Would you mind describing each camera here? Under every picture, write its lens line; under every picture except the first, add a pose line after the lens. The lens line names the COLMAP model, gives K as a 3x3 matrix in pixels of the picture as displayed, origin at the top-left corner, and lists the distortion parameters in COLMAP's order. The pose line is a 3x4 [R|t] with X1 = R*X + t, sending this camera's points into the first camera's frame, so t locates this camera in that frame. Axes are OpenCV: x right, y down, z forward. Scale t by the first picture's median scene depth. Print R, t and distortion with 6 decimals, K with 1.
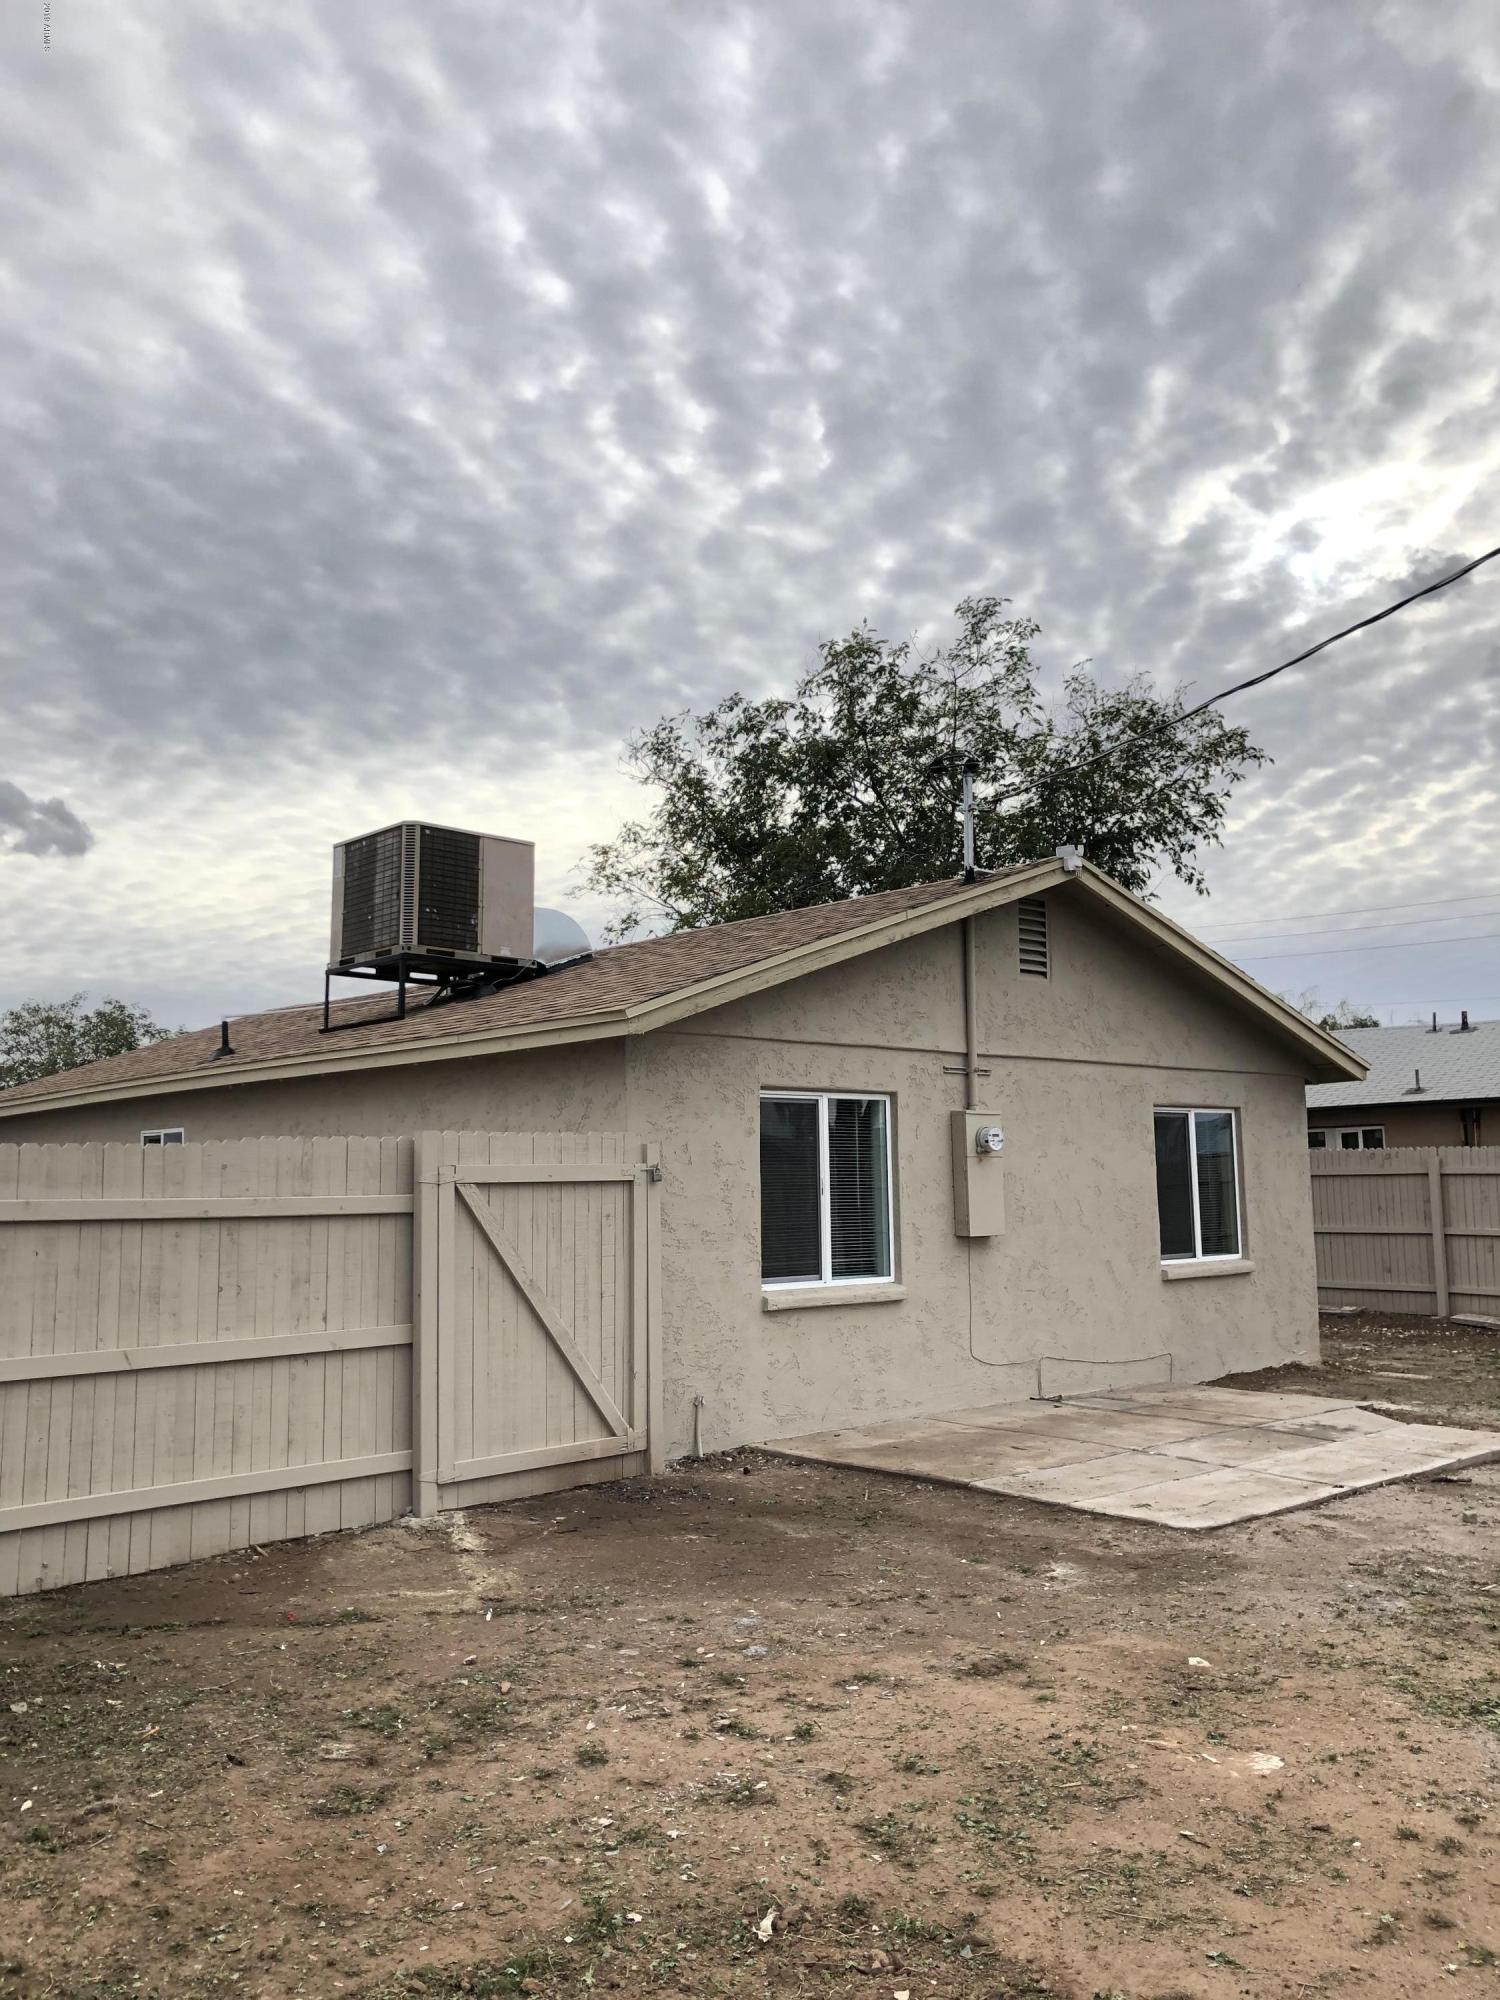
lens RADIAL K [[1619.5, 0, 755.7], [0, 1619.5, 984.2], [0, 0, 1]] dist [0.028415, -0.036350]
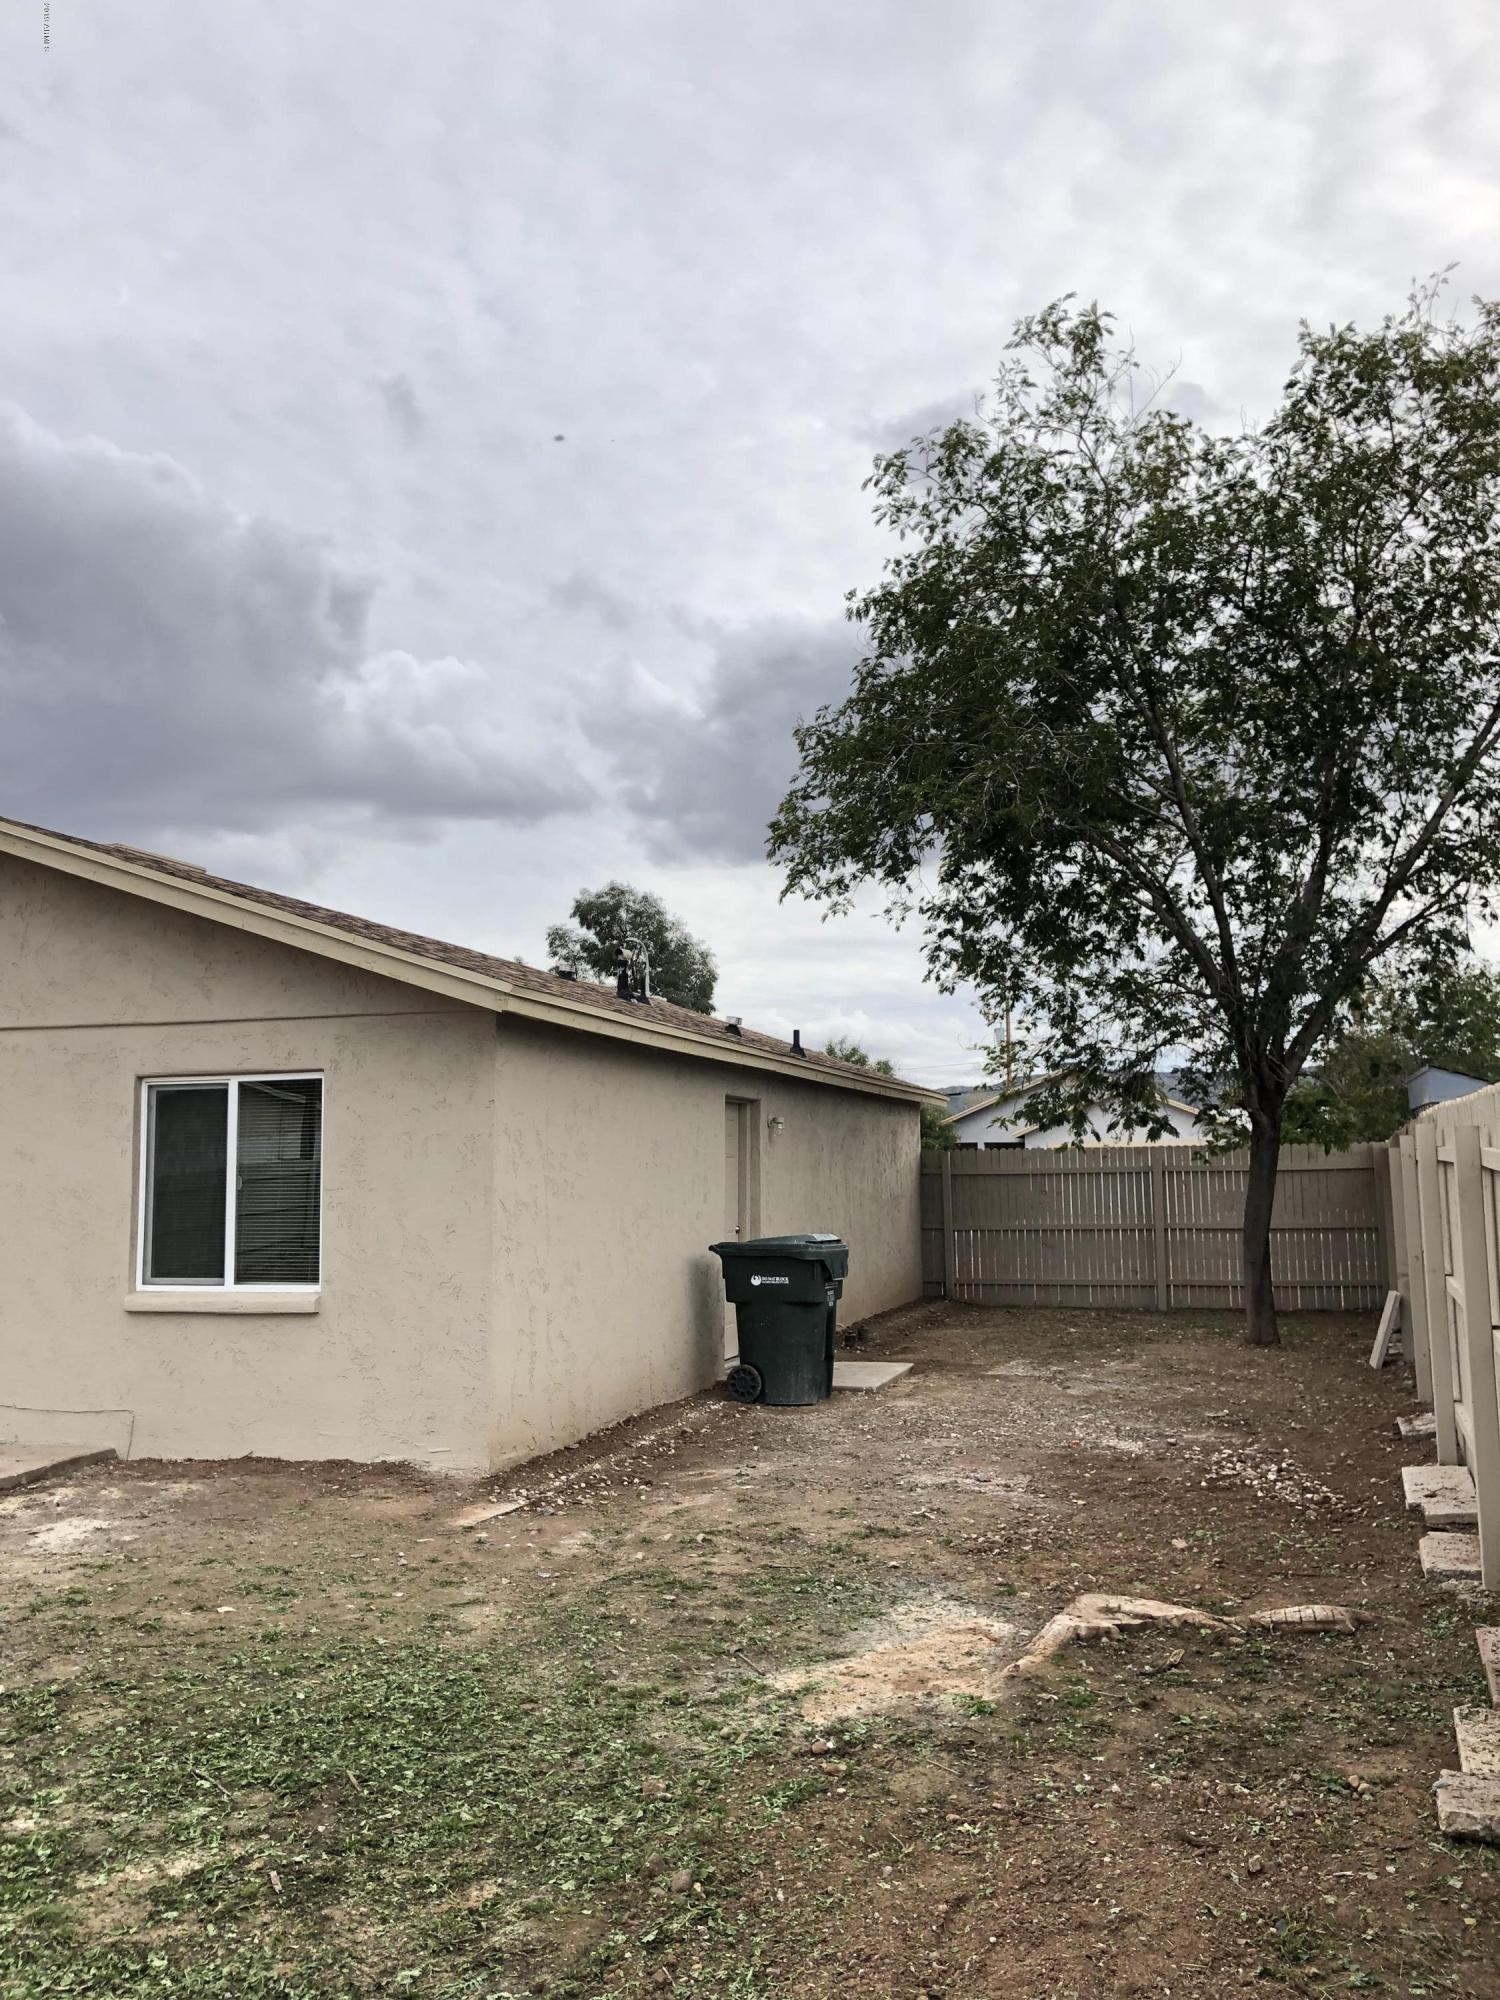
lens RADIAL K [[1619.5, 0, 761.3], [0, 1619.5, 1011.6], [0, 0, 1]] dist [0.028415, -0.036350]
pose [[0.532717, -0.074105, -0.843043, 1.129534], [0.106896, 0.994072, -0.019833, 0.099537], [0.839515, -0.079552, 0.537480, 0.925740]]
